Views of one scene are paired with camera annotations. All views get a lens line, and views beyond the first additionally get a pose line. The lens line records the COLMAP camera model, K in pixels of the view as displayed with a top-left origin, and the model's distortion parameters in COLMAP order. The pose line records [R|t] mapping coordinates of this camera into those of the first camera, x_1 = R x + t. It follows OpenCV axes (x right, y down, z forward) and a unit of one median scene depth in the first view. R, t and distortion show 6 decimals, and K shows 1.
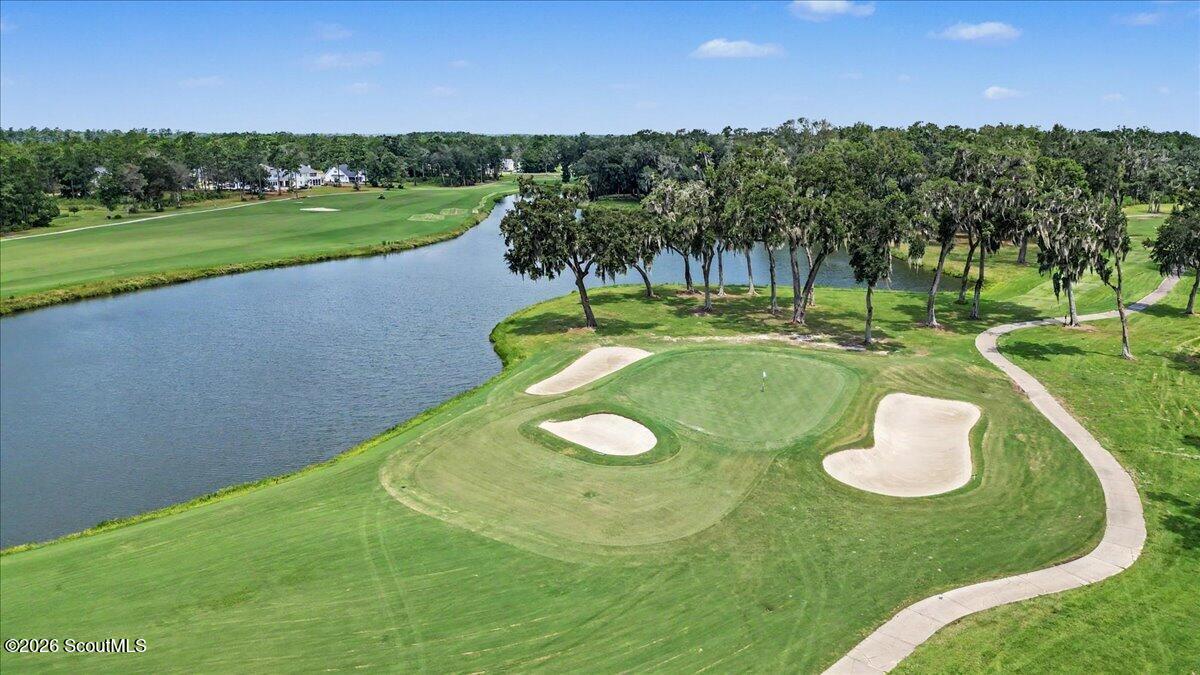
lens RADIAL K [[876.4, 0, 603.1], [0, 876.4, 342.1], [0, 0, 1]] dist [-0.019334, -0.005059]
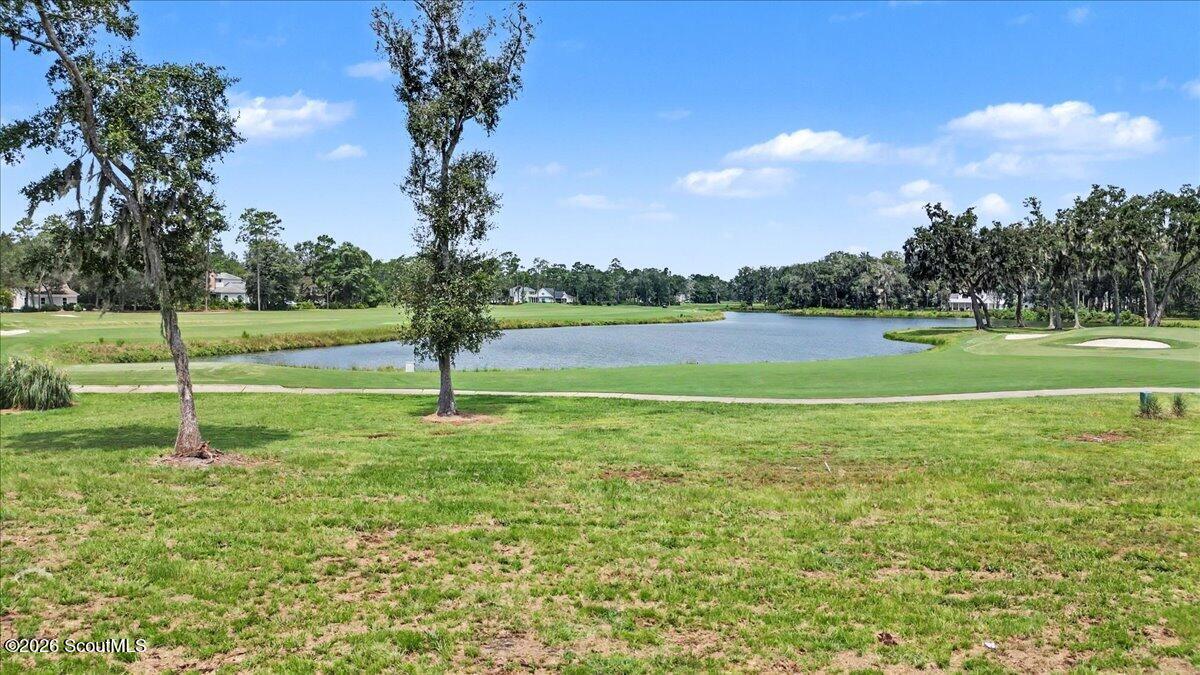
lens RADIAL K [[873.5, 0, 603.6], [0, 873.5, 339.8], [0, 0, 1]] dist [0.012541, -0.057608]
pose [[0.993378, 0.006195, -0.114727, -0.402604], [-0.026920, 0.983298, -0.180000, 0.233479], [0.111696, 0.181896, 0.976953, -0.231503]]
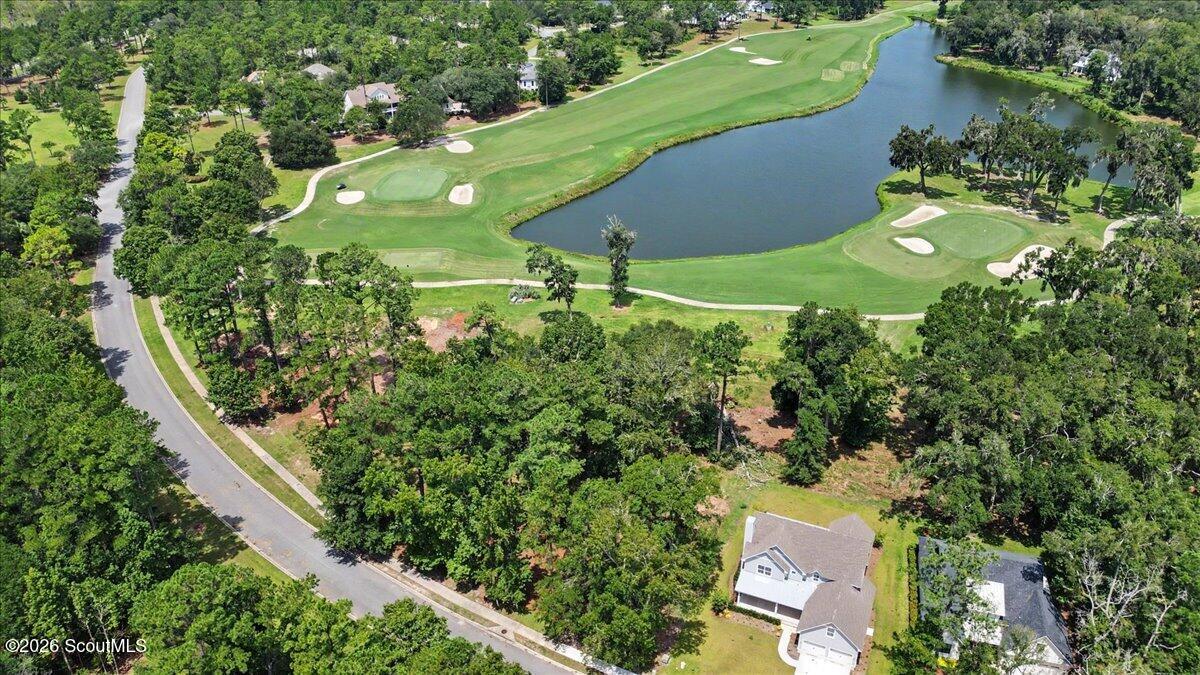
lens RADIAL K [[873.5, 0, 603.6], [0, 873.5, 339.8], [0, 0, 1]] dist [0.012541, -0.057608]
pose [[0.924289, 0.178692, -0.337281, 0.052458], [-0.084464, 0.957492, 0.275816, -0.212005], [0.372230, -0.226445, 0.900093, -1.435891]]
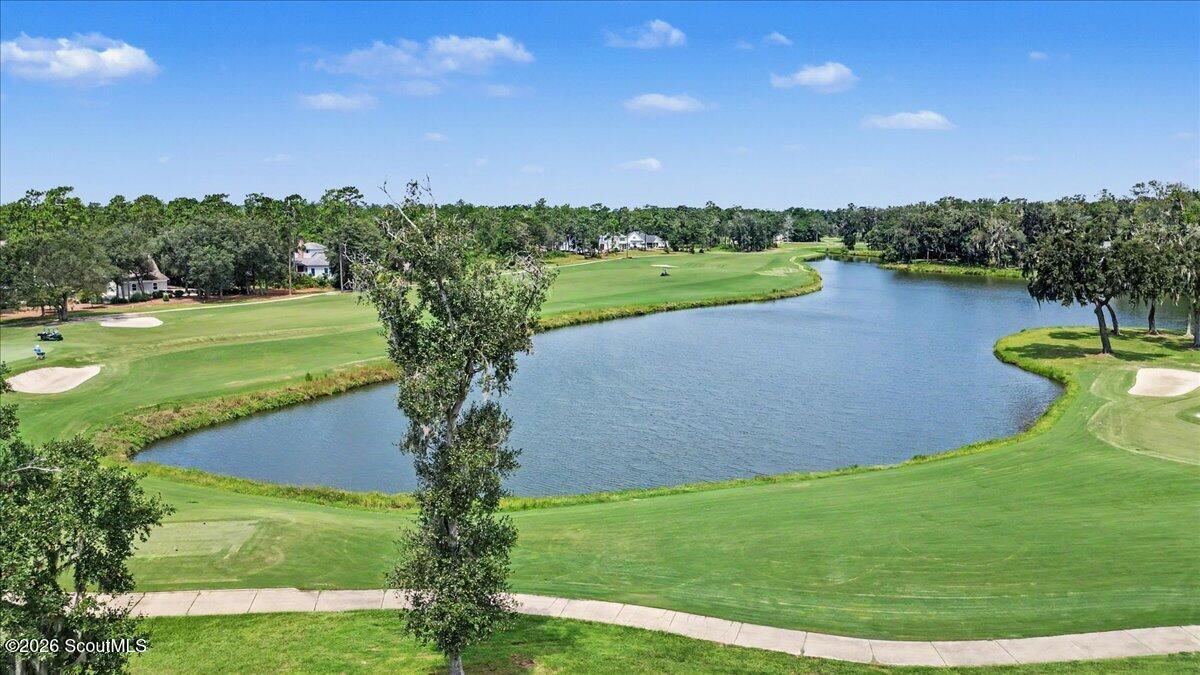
lens RADIAL K [[876.4, 0, 603.1], [0, 876.4, 342.1], [0, 0, 1]] dist [-0.019334, -0.005059]
pose [[0.974726, 0.031369, -0.221192, -0.393539], [-0.050325, 0.995476, -0.080587, 0.088680], [0.217664, 0.089681, 0.971895, -0.178693]]
